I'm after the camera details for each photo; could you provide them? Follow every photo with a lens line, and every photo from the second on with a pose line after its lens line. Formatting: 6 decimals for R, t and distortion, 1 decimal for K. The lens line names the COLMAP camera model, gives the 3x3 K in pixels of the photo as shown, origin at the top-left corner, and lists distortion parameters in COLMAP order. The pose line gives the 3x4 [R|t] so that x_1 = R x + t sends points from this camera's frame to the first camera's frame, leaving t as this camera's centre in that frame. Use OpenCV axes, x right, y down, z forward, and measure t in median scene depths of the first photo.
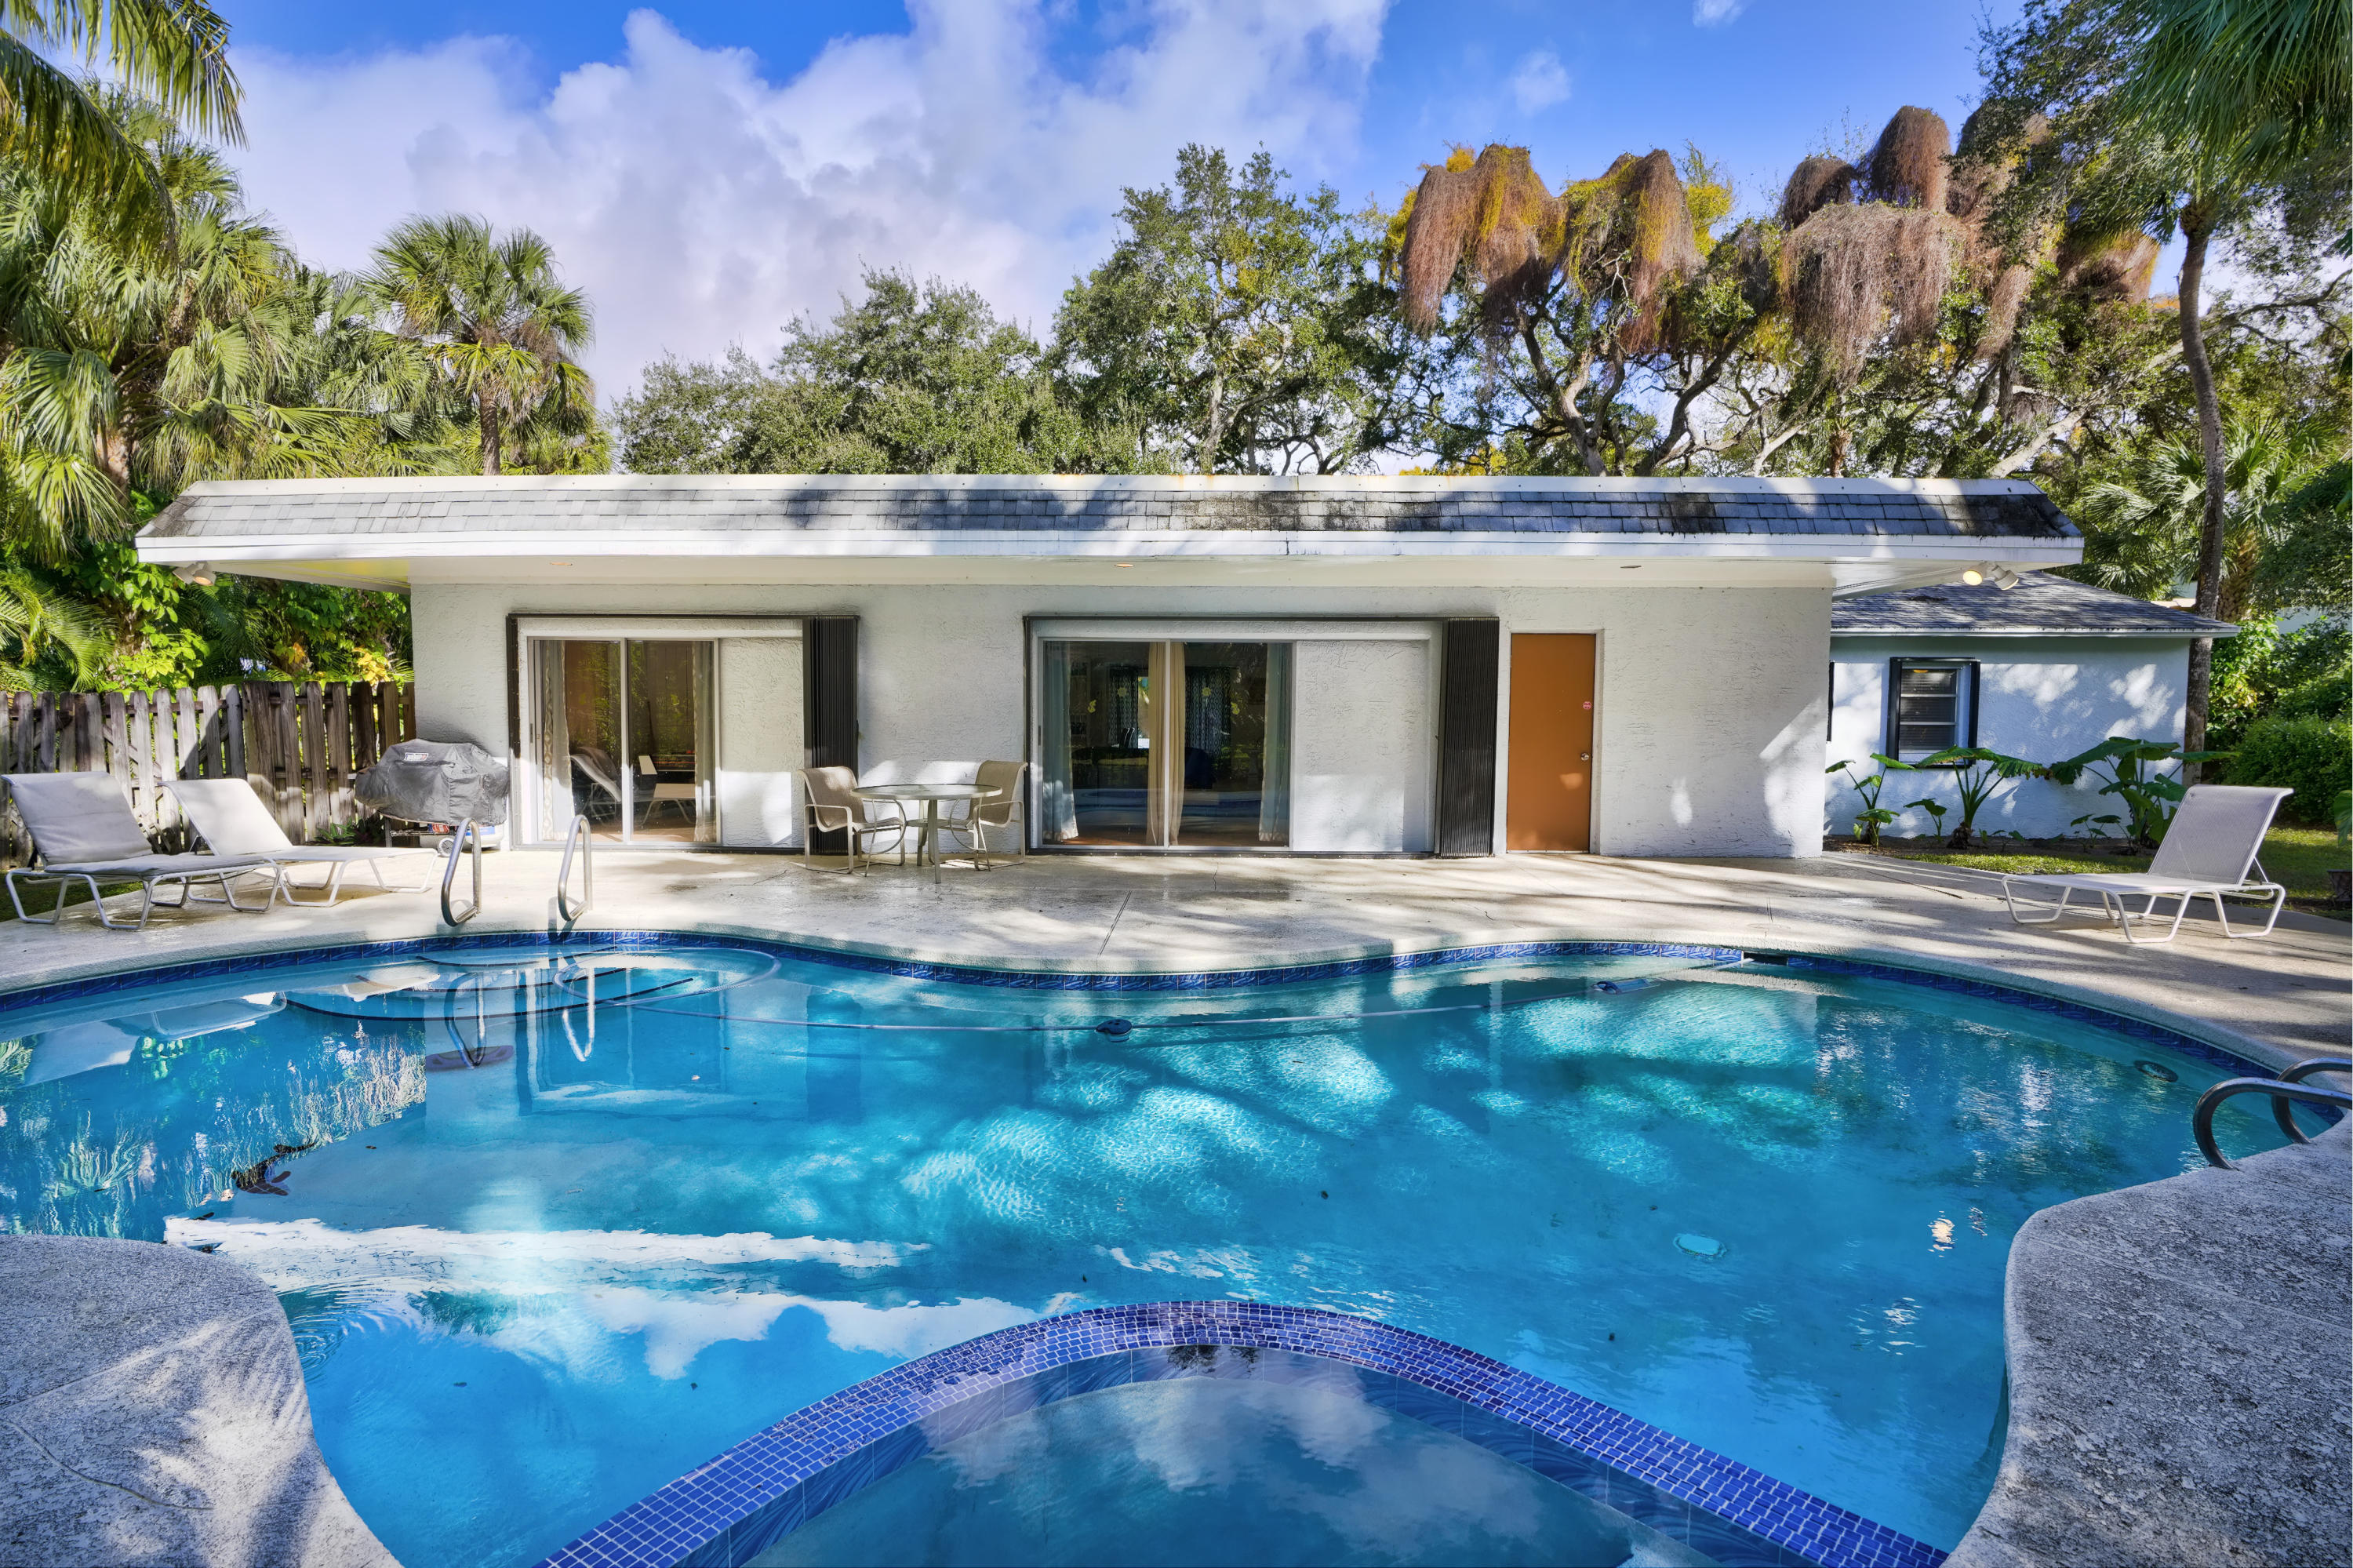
lens RADIAL K [[1114.9, 0, 1176.5], [0, 1114.9, 784.0], [0, 0, 1]] dist [-0.012469, 0.000039]
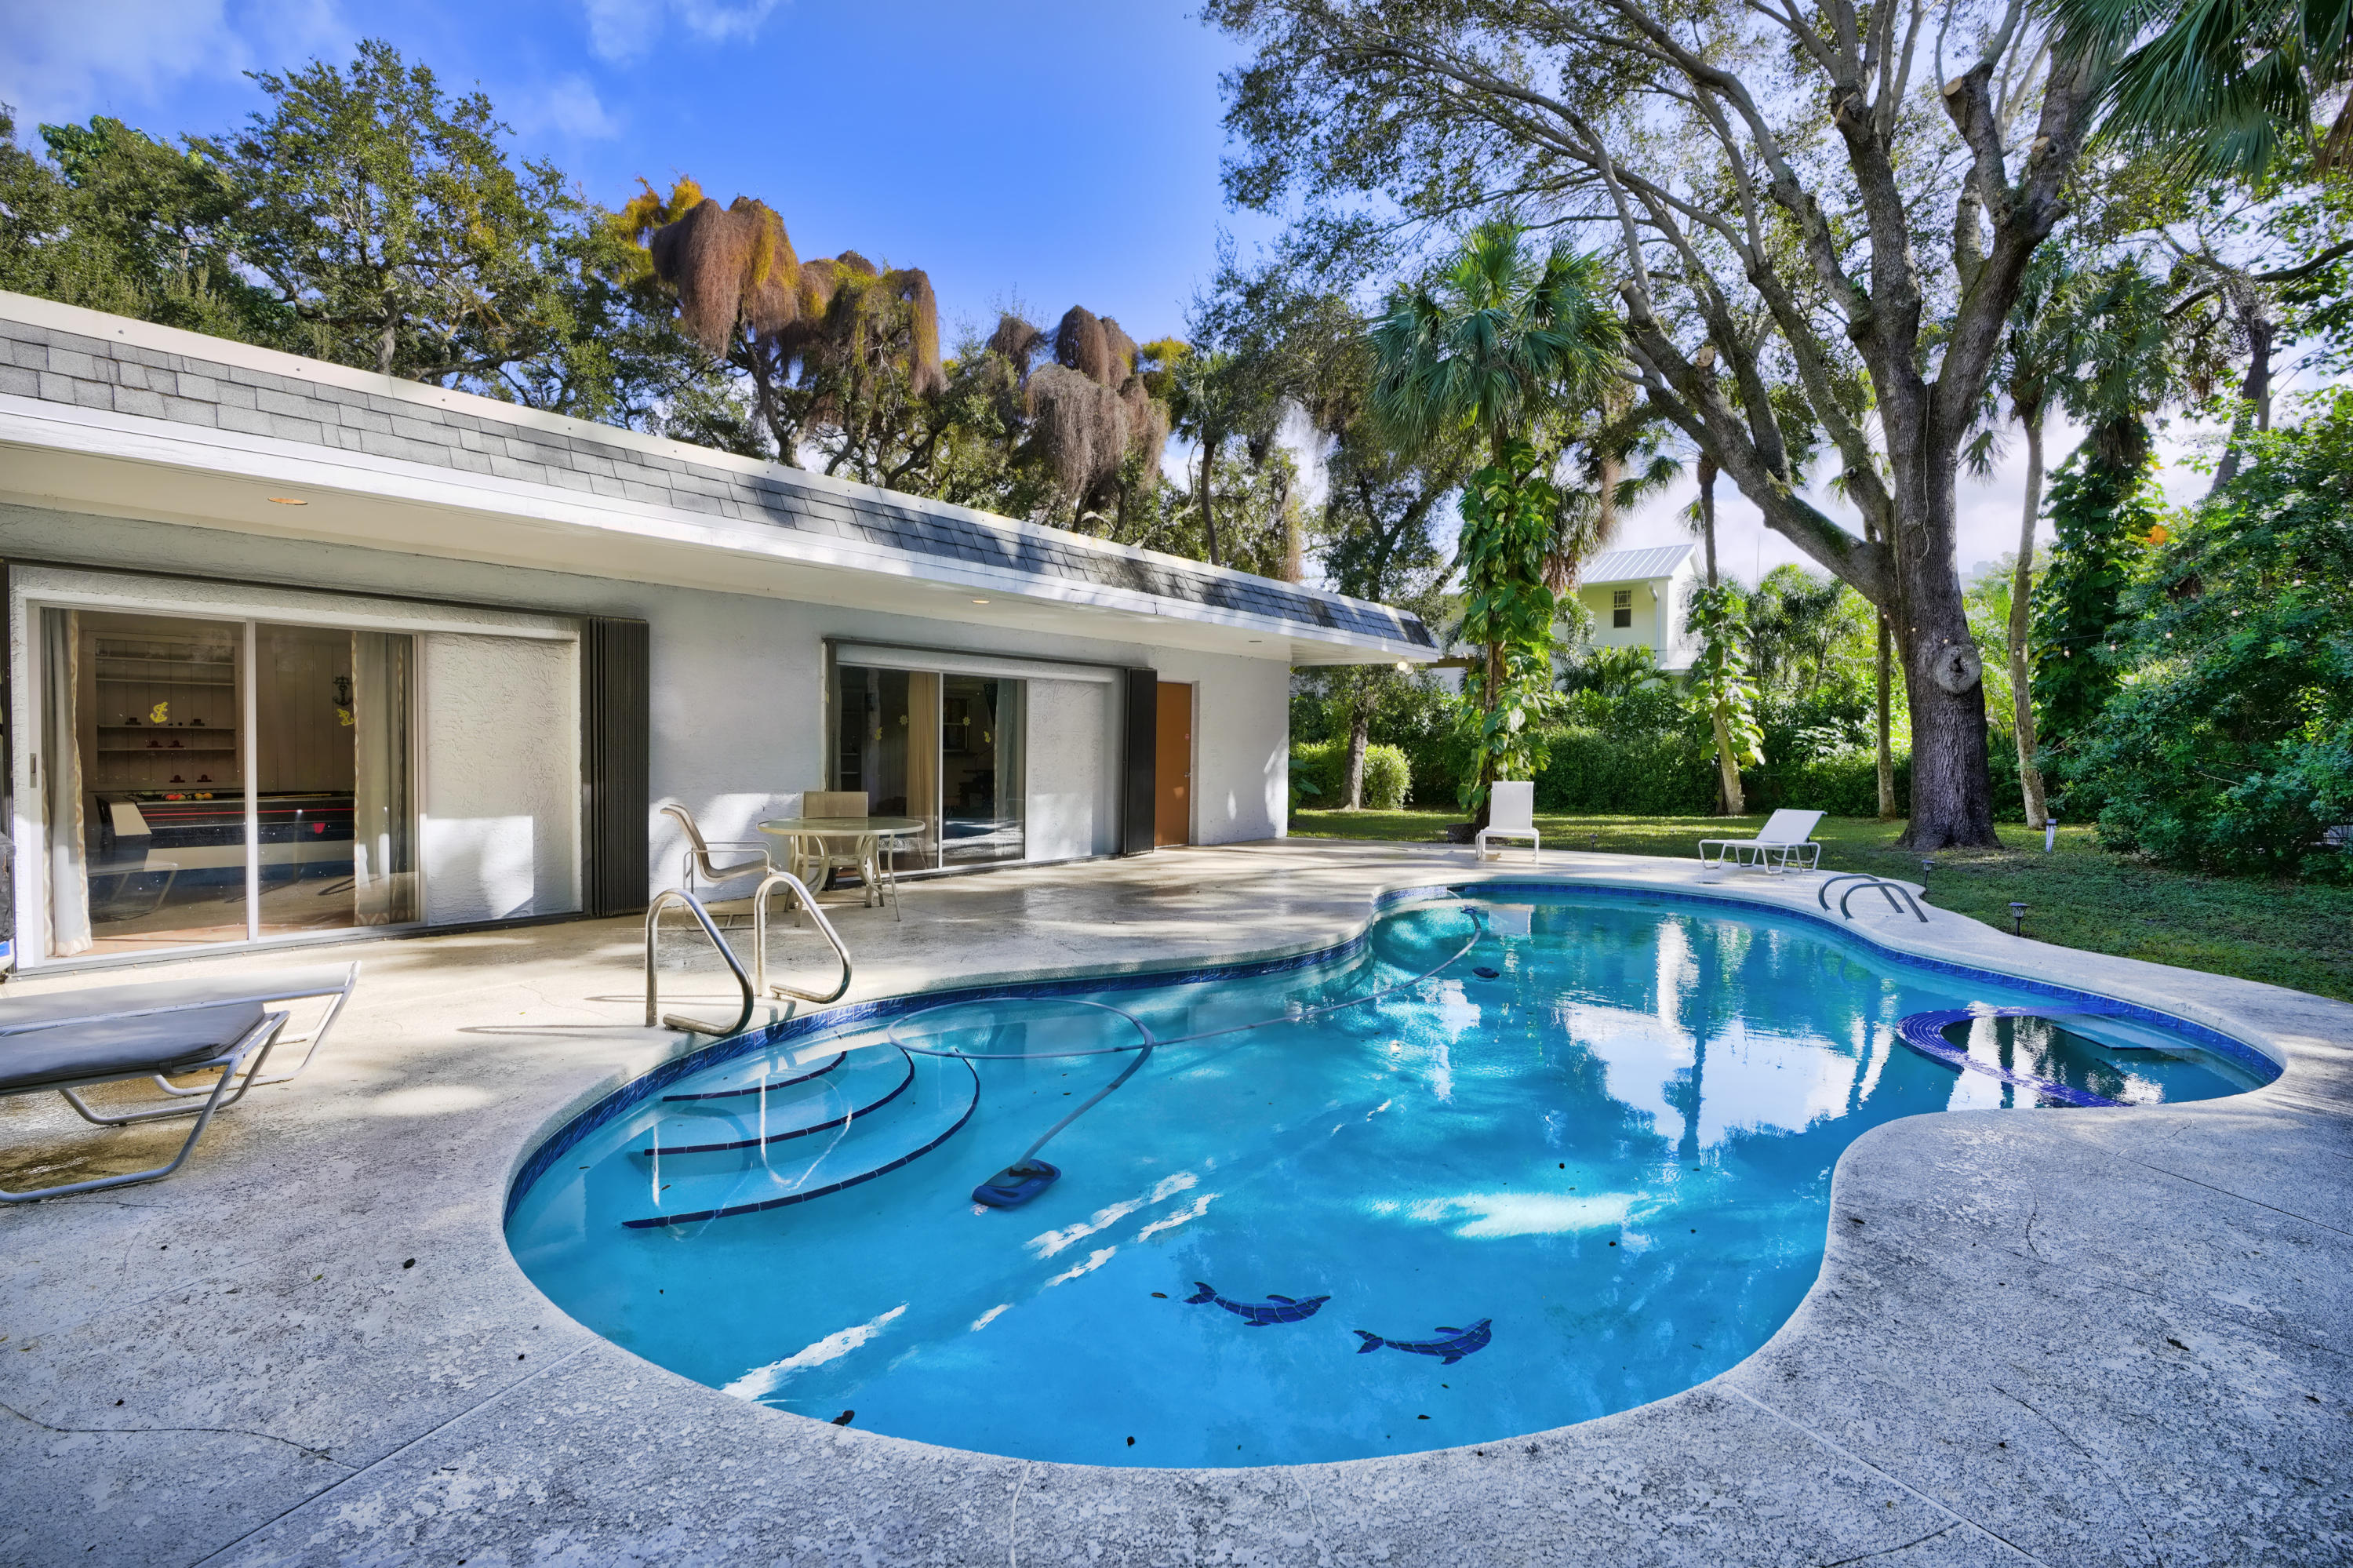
lens RADIAL K [[1048.1, 0, 1173.7], [0, 1048.1, 777.6], [0, 0, 1]] dist [-0.011015, 0.005029]
pose [[0.616946, -0.022300, 0.786689, -0.649324], [0.040395, 0.999178, -0.003355, -0.016972], [-0.785968, 0.033848, 0.617340, 0.223730]]
